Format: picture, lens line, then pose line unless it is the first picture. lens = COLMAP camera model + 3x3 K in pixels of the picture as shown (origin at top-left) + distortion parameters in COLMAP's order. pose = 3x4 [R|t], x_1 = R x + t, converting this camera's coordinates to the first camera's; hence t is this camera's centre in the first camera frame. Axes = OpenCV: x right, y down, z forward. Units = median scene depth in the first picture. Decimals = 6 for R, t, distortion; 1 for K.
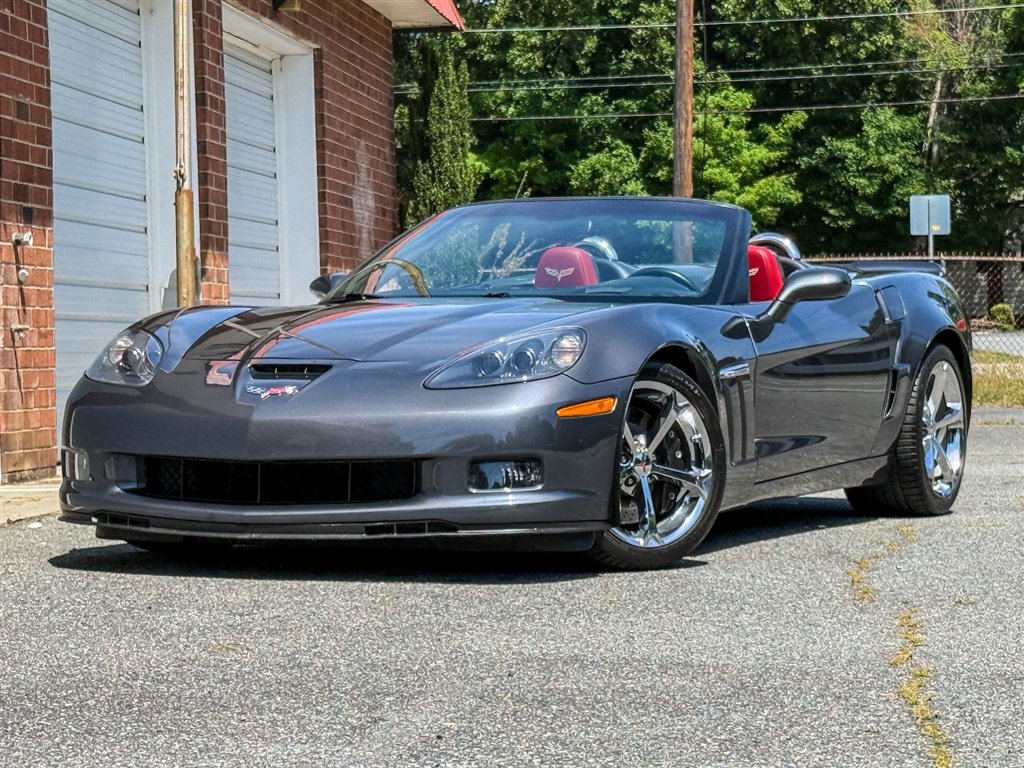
lens RADIAL K [[2964.1, 0, 527.3], [0, 2964.1, 384.1], [0, 0, 1]] dist [0.065245, 0.992004]
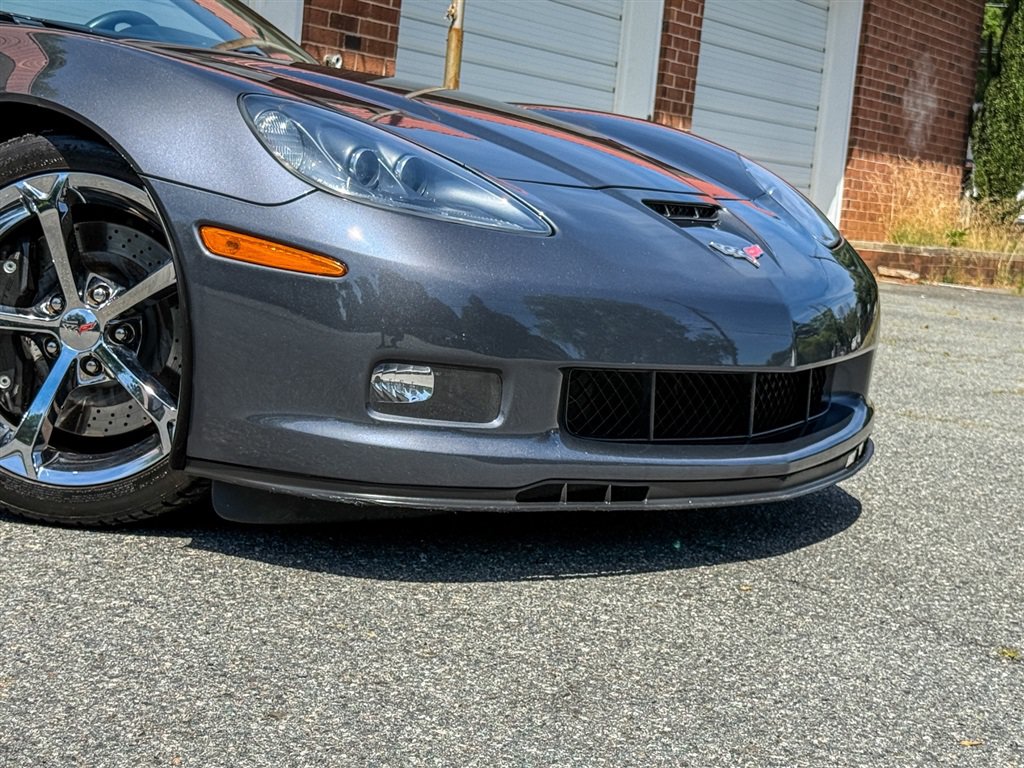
lens RADIAL K [[1853.6, 0, 526.8], [0, 1853.6, 385.5], [0, 0, 1]] dist [0.140479, -0.019069]
pose [[0.905662, 0.146564, -0.397864, 0.219359], [-0.116223, 0.988229, 0.099480, -0.002569], [0.407761, -0.043854, 0.912035, 0.328220]]
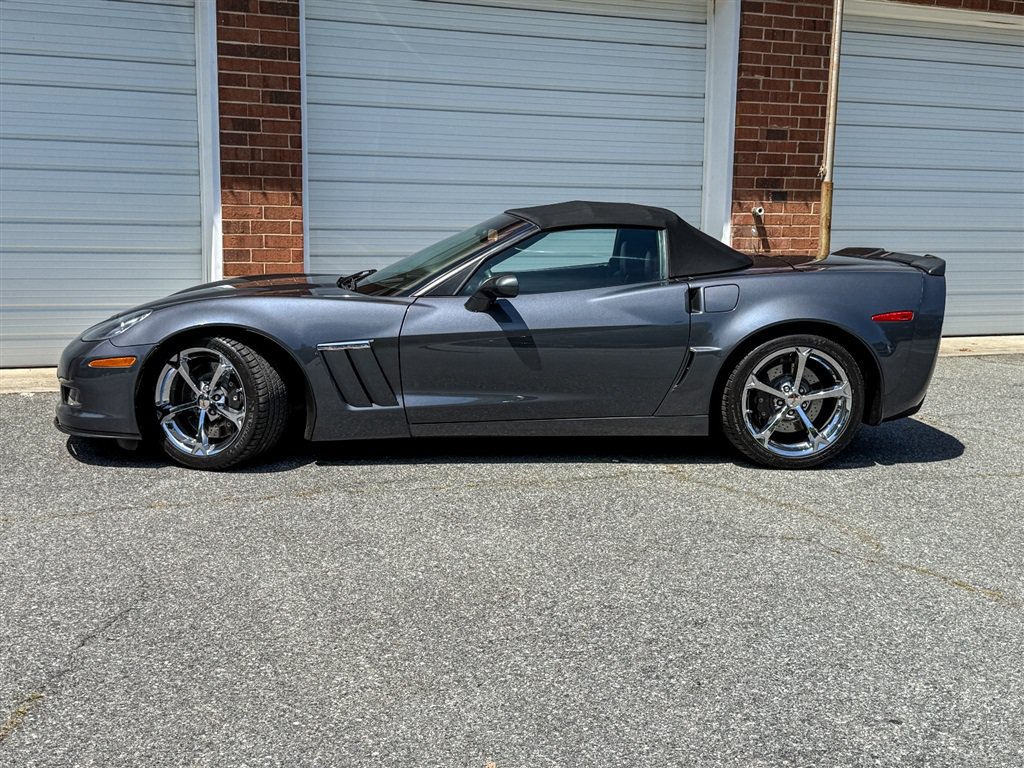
lens RADIAL K [[1282.1, 0, 507.2], [0, 1282.1, 383.7], [0, 0, 1]] dist [0.199135, -0.438864]
pose [[0.502978, 0.136982, -0.853375, 0.410443], [-0.033860, 0.989726, 0.138912, -0.047933], [0.863636, -0.040974, 0.502449, 0.479161]]
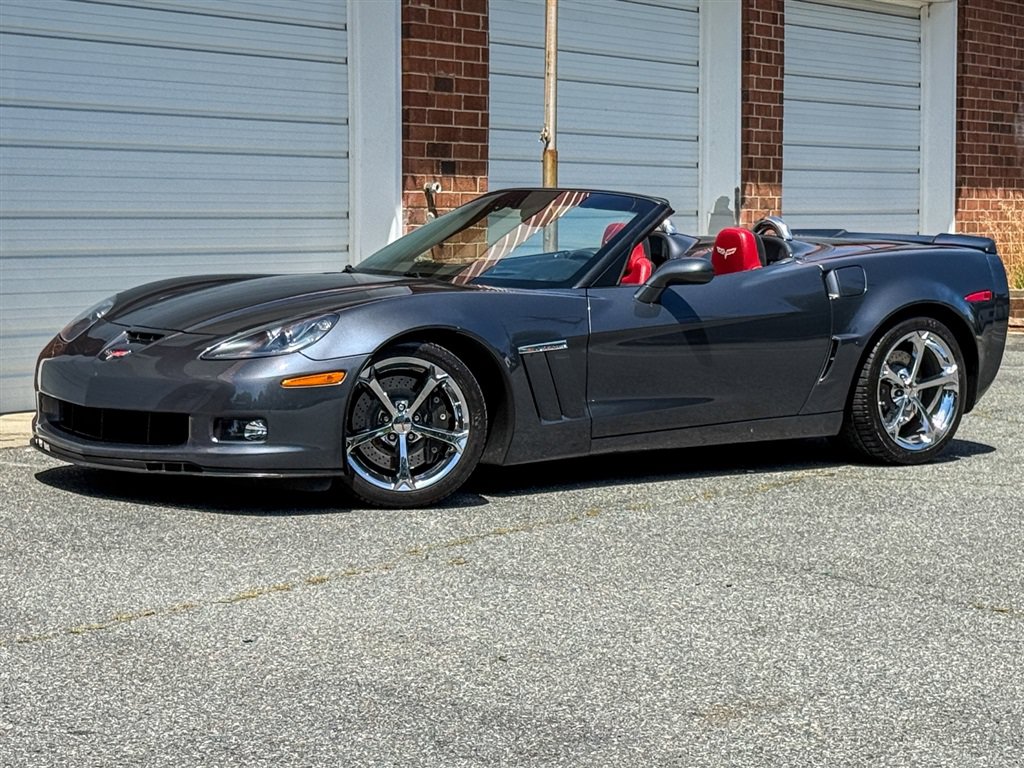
lens RADIAL K [[2546.8, 0, 512.0], [0, 2546.8, 384.0], [0, 0, 1]] dist [0.156856, -0.479833]
pose [[0.903448, 0.050973, -0.425656, 0.318923], [-0.026042, 0.997598, 0.064190, -0.035376], [0.427906, -0.046907, 0.902605, 0.035127]]
